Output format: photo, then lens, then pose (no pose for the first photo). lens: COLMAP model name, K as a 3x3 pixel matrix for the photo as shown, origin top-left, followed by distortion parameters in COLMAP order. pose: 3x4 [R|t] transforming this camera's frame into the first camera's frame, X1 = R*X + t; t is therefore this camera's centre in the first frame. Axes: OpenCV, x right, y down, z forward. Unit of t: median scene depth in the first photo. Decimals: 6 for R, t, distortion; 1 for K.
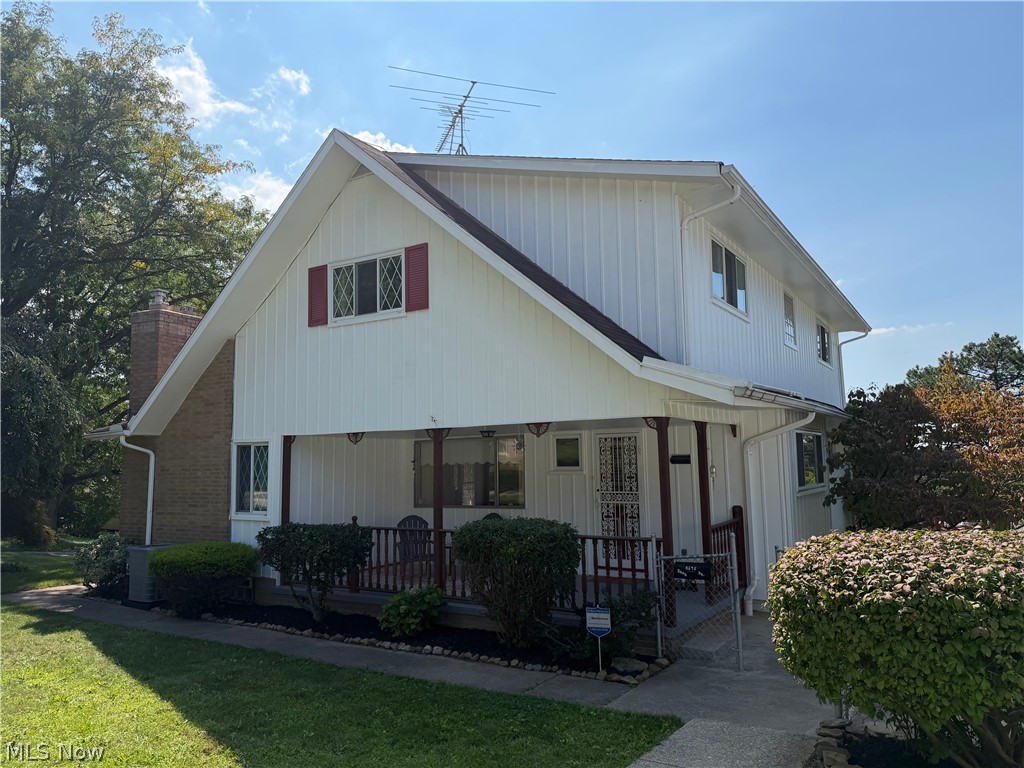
lens RADIAL K [[720.0, 0, 515.0], [0, 720.0, 383.0], [0, 0, 1]] dist [0.008110, -0.017377]
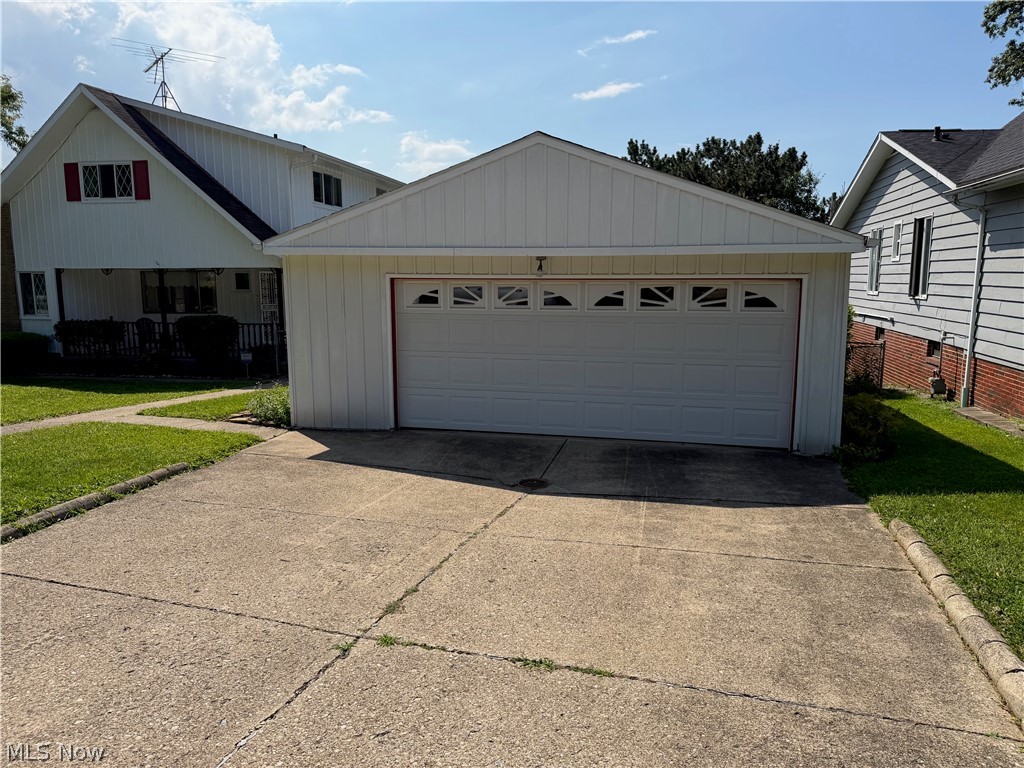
lens RADIAL K [[720.0, 0, 512.2], [0, 720.0, 387.5], [0, 0, 1]] dist [0.008110, -0.017377]
pose [[0.932984, -0.036045, 0.358108, 0.055109], [-0.056053, 0.968280, 0.243498, -0.127588], [-0.355526, -0.247253, 0.901370, -0.959858]]
